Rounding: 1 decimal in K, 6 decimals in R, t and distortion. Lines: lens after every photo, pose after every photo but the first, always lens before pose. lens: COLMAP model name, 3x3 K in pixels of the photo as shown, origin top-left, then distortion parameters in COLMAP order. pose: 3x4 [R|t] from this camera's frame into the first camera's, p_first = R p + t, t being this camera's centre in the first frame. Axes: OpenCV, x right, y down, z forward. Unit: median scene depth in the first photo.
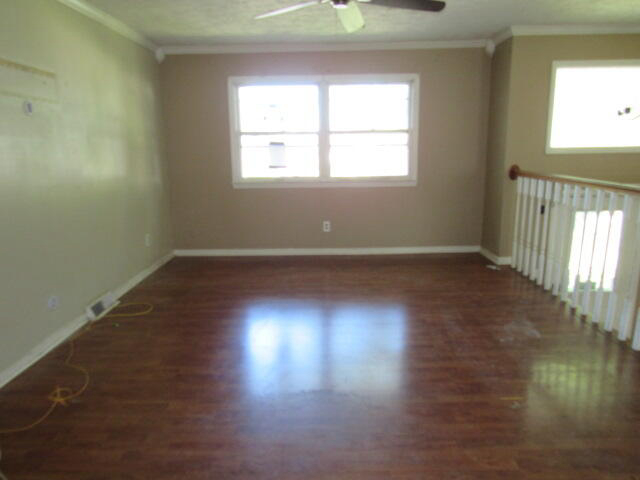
lens RADIAL K [[464.6, 0, 318.9], [0, 464.6, 238.8], [0, 0, 1]] dist [-0.025998, 0.020211]
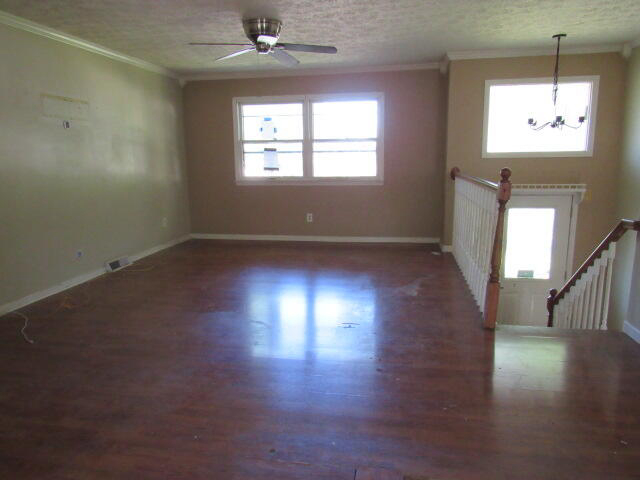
lens RADIAL K [[464.6, 0, 318.5], [0, 464.6, 239.4], [0, 0, 1]] dist [-0.025998, 0.020211]
pose [[0.985496, 0.032526, -0.166551, 0.256117], [-0.035690, 0.999234, -0.016039, 0.050982], [0.165902, 0.021750, 0.985902, -0.203291]]
